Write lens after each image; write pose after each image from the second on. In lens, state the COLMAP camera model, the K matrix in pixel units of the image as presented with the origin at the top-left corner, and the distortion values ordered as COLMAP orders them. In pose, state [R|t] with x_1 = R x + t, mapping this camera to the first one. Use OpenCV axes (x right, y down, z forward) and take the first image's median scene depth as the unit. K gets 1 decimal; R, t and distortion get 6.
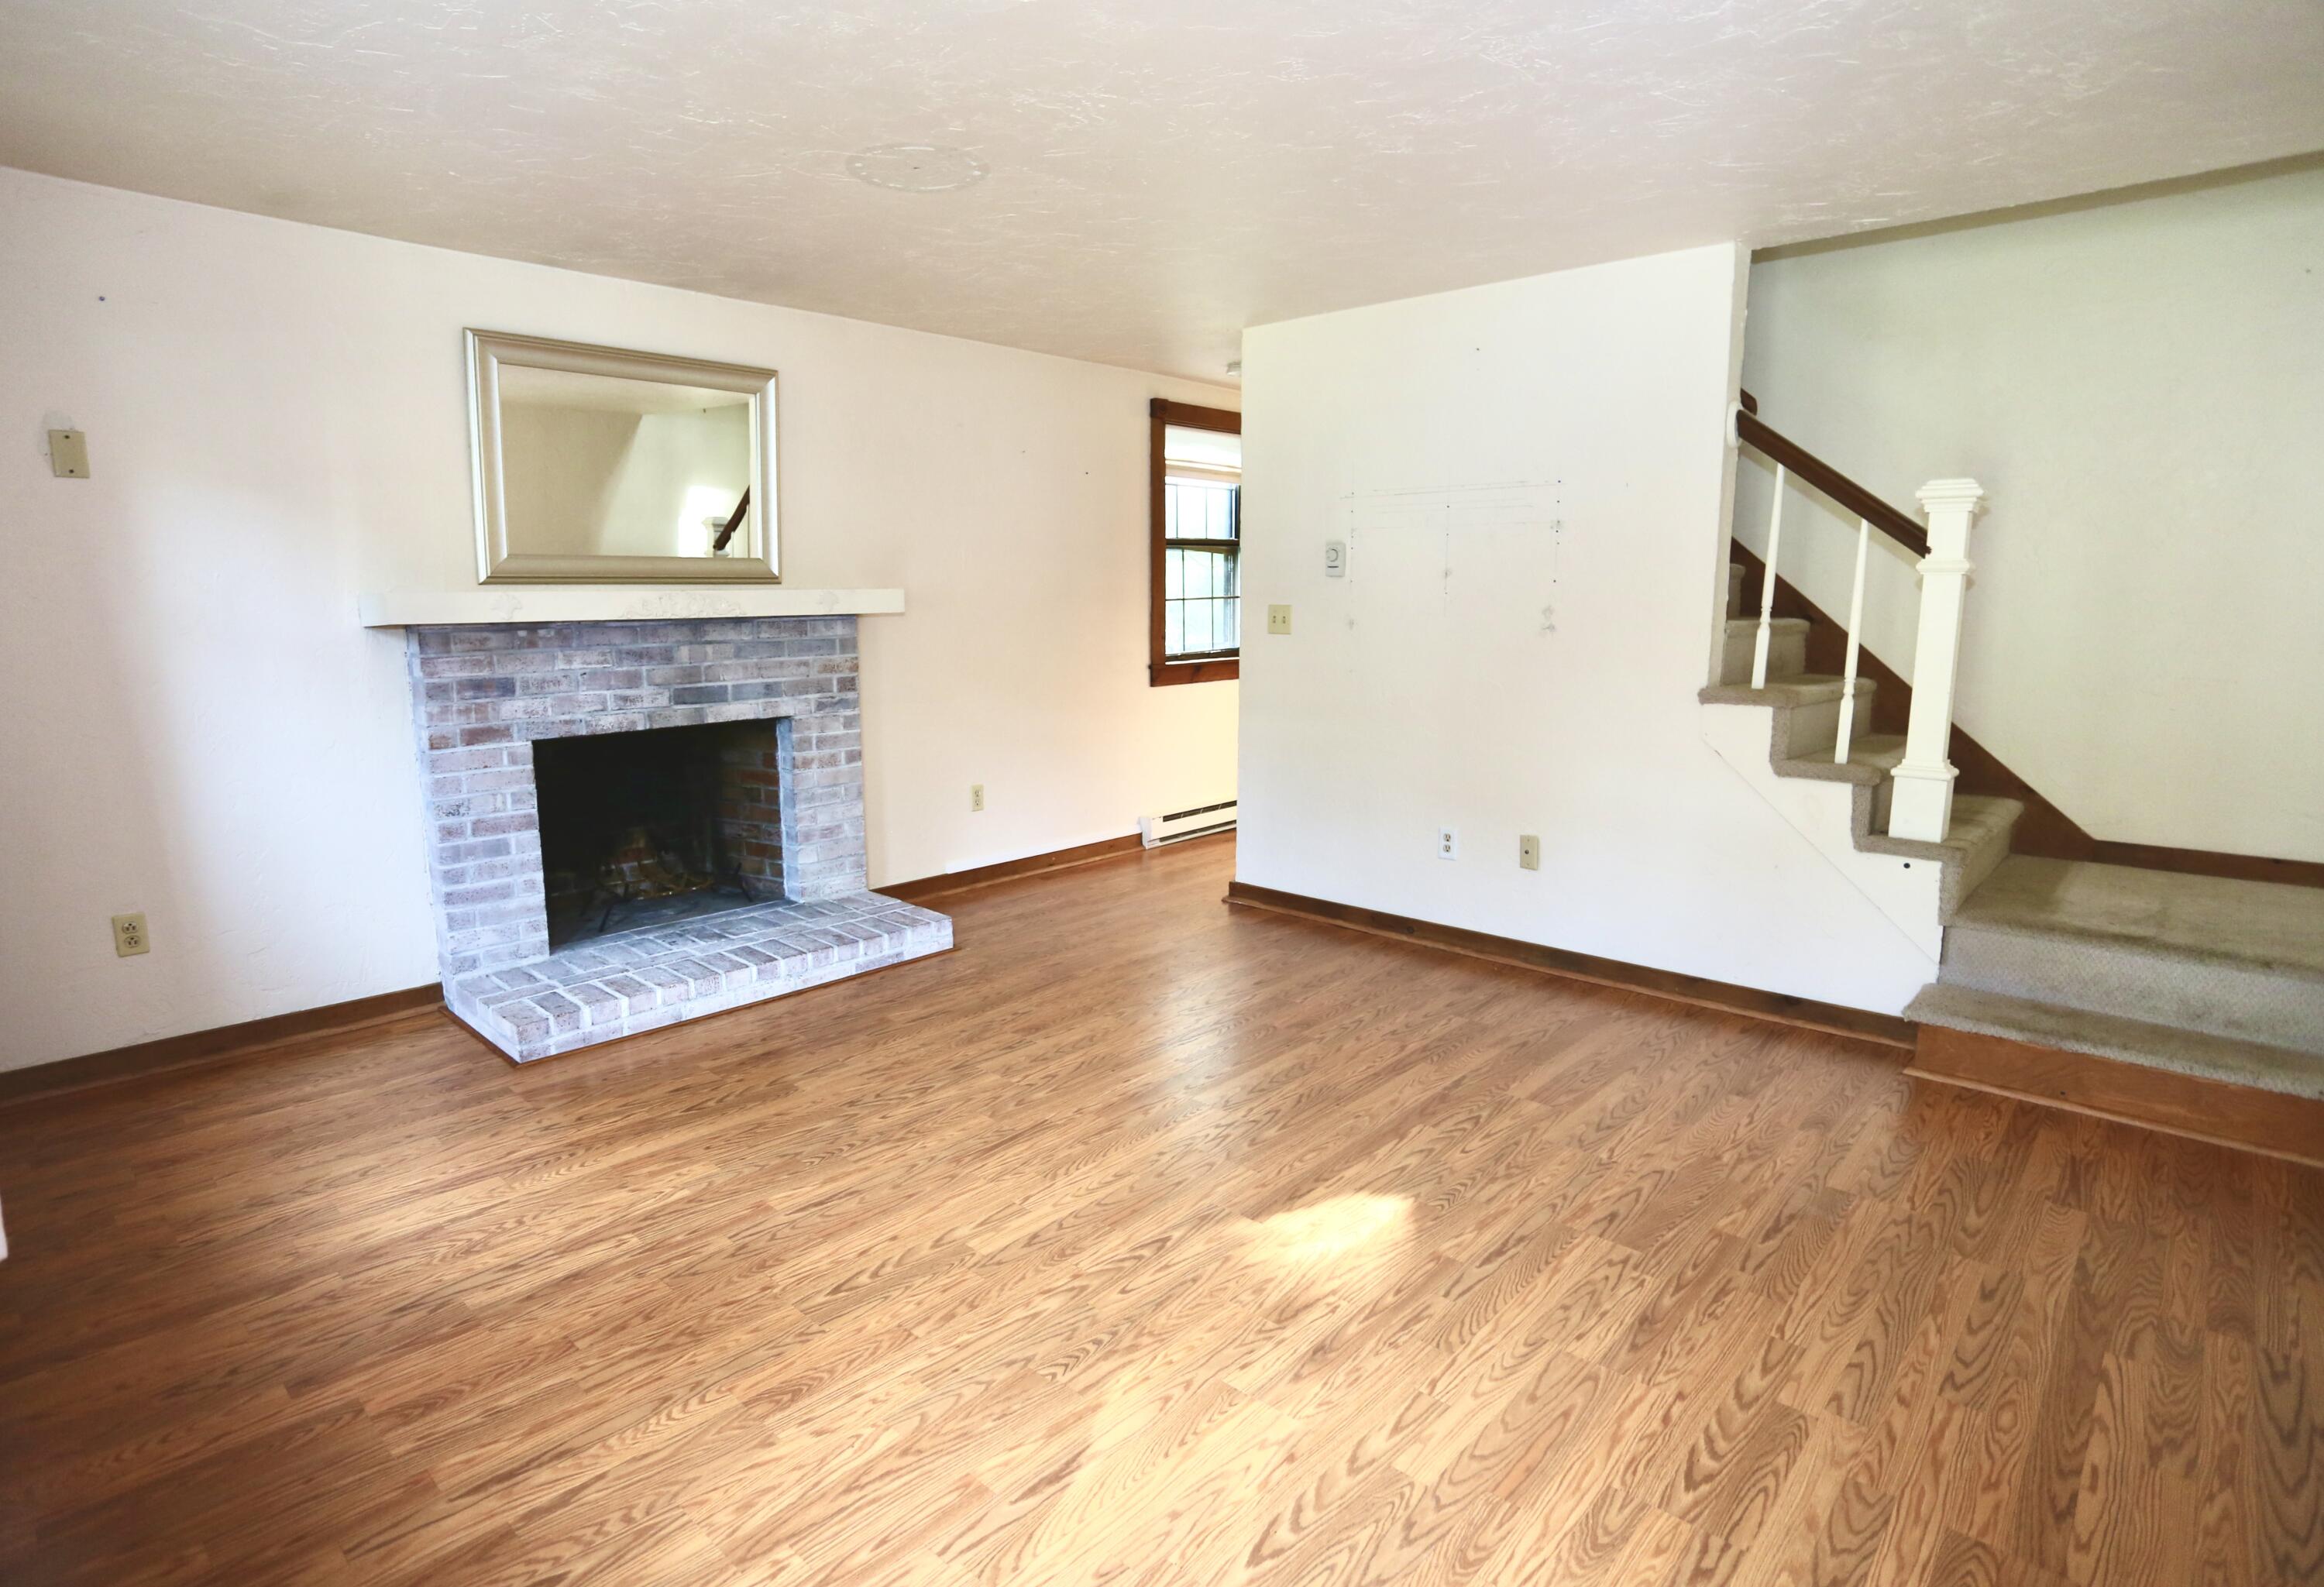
lens RADIAL K [[1227.7, 0, 1112.1], [0, 1227.7, 791.3], [0, 0, 1]] dist [-0.080508, 0.035043]
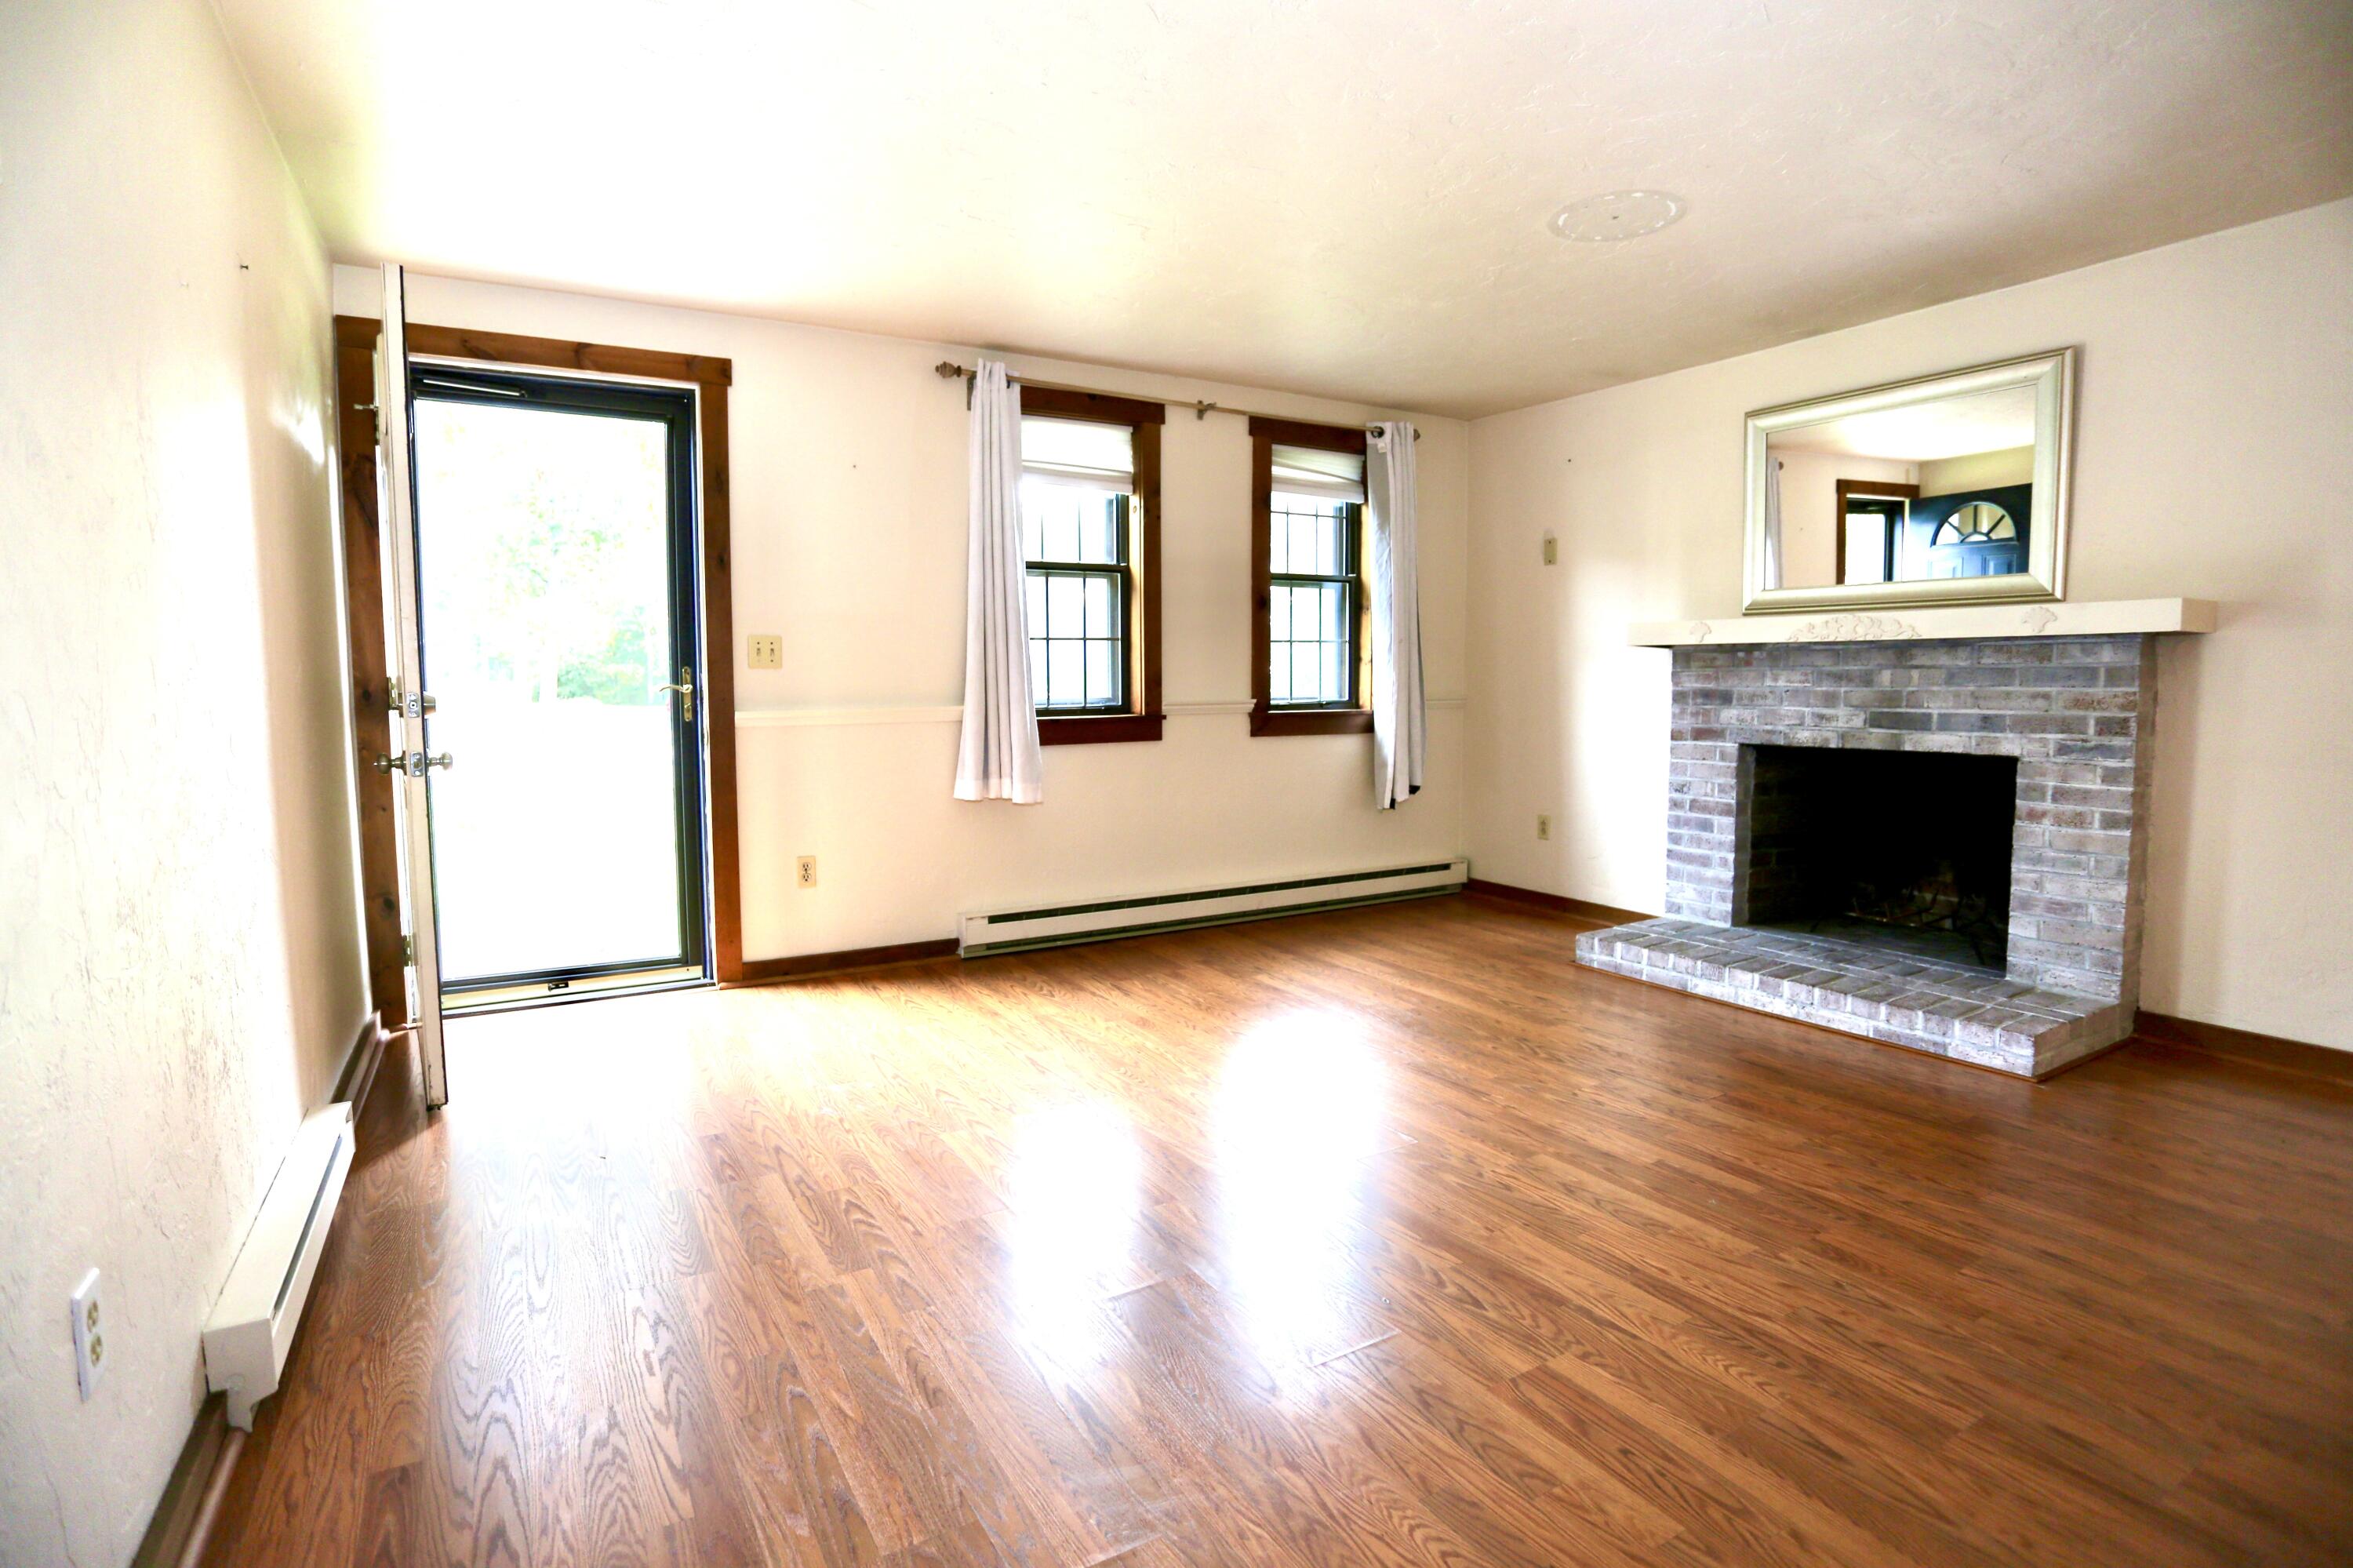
lens RADIAL K [[1192.1, 0, 1176.5], [0, 1192.1, 784.0], [0, 0, 1]] dist [-0.037012, 0.001613]
pose [[-0.286310, 0.088277, -0.954062, 0.793656], [-0.147321, 0.979850, 0.134873, -0.077417], [0.946744, 0.179169, -0.267535, 0.778487]]
